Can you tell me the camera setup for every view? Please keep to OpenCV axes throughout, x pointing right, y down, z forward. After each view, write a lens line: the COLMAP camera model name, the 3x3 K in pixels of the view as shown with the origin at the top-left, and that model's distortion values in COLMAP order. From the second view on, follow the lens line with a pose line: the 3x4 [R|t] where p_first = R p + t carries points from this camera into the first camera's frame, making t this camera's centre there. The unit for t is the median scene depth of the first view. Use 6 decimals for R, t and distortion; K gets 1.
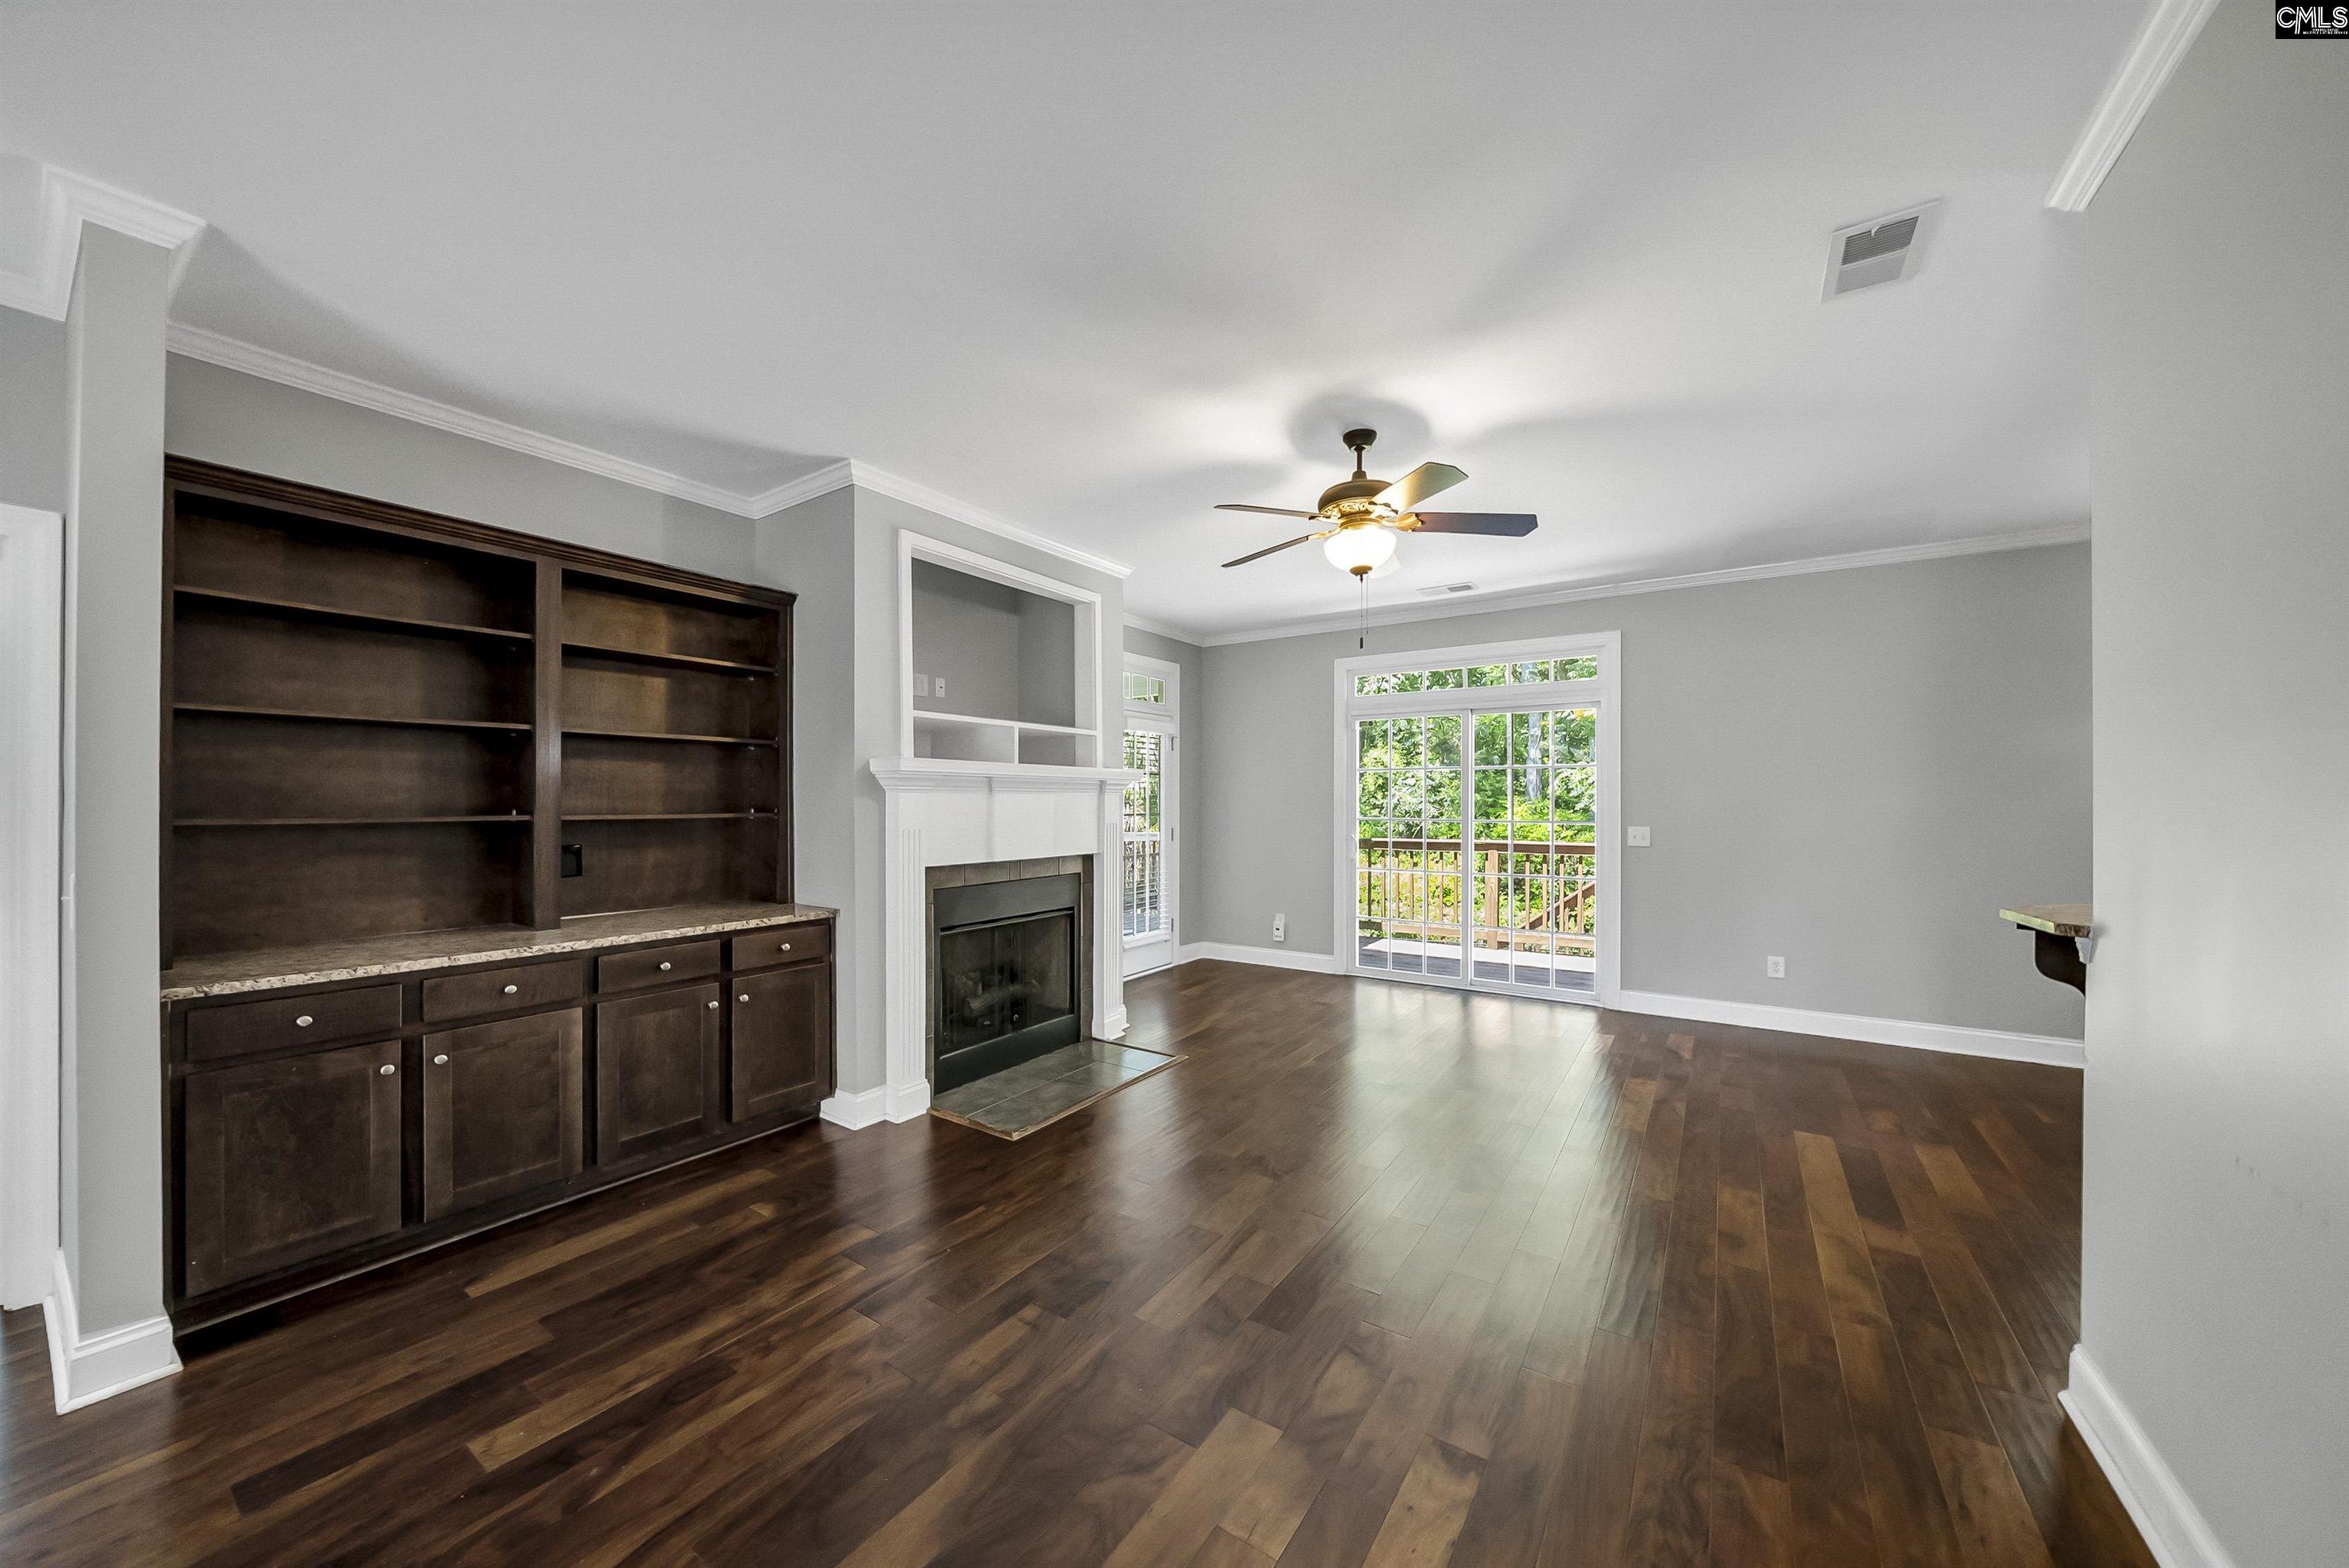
lens RADIAL K [[839.6, 0, 1184.9], [0, 839.6, 796.5], [0, 0, 1]] dist [-0.003457, -0.000204]
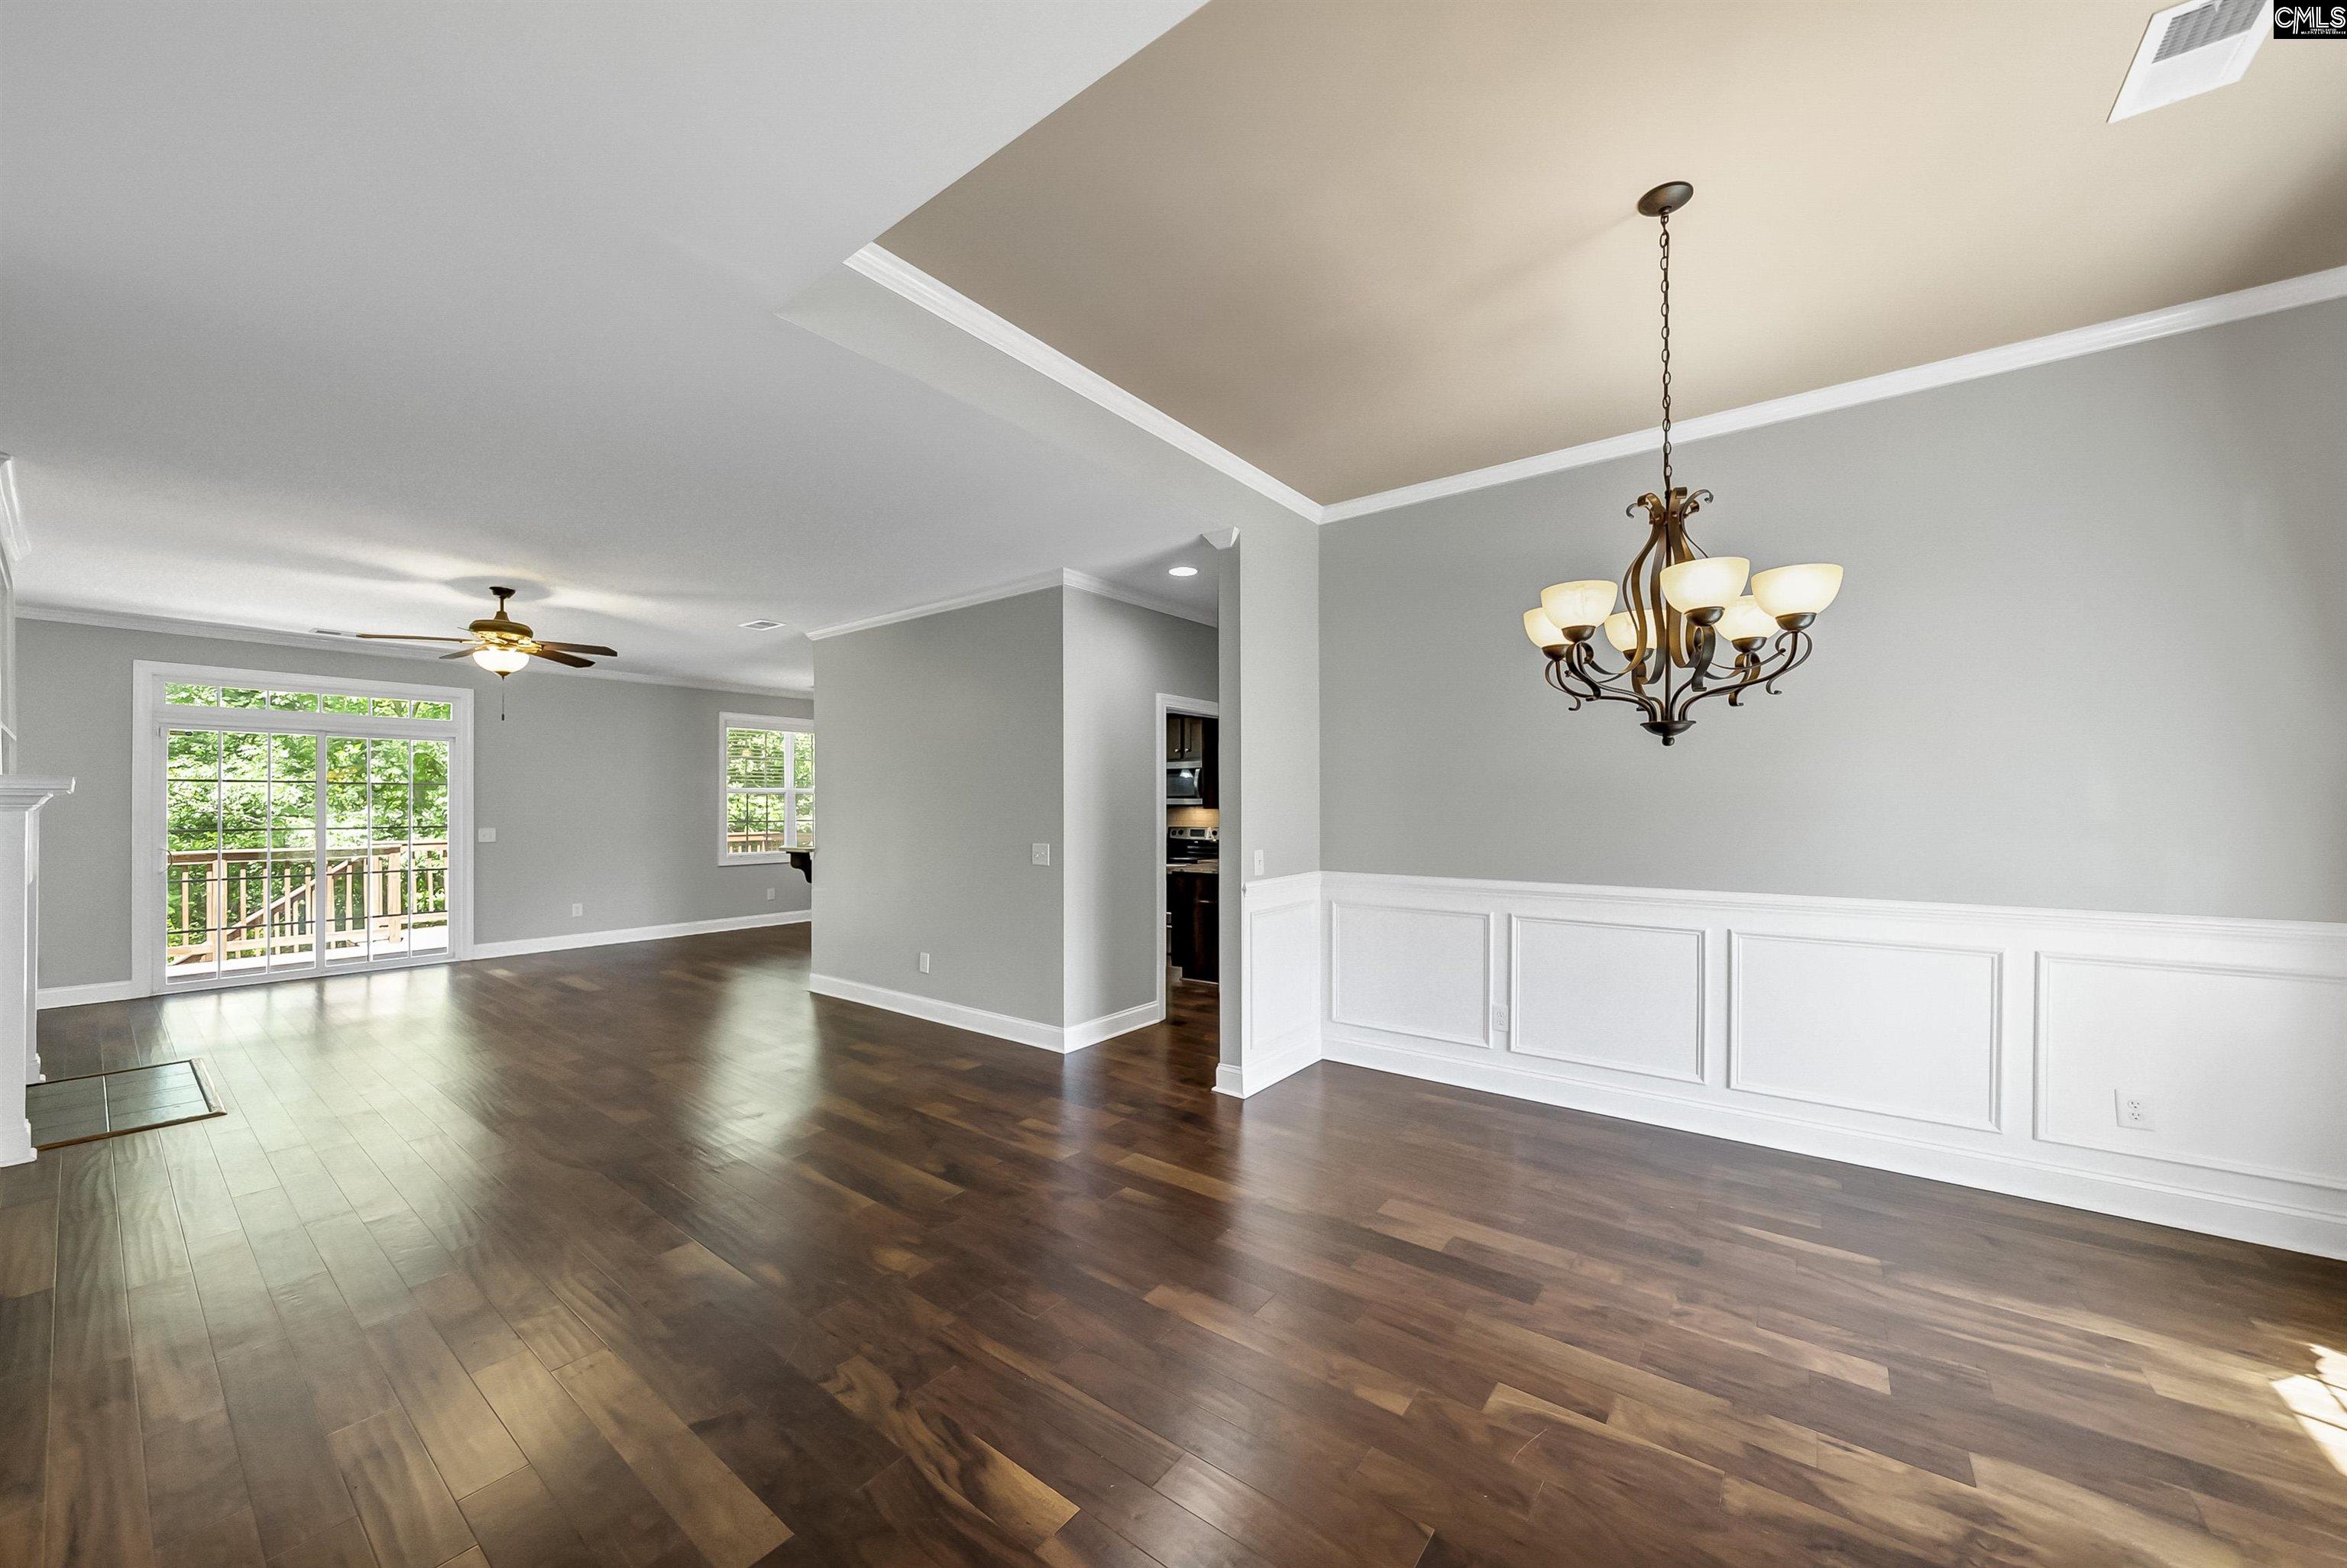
lens RADIAL K [[838.8, 0, 1176.0], [0, 838.8, 795.1], [0, 0, 1]] dist [-0.003457, -0.000204]
pose [[0.030876, 0.008773, 0.999485, -0.802092], [-0.010153, 0.999913, -0.008464, -0.020066], [-0.999472, -0.009886, 0.030962, -0.206210]]
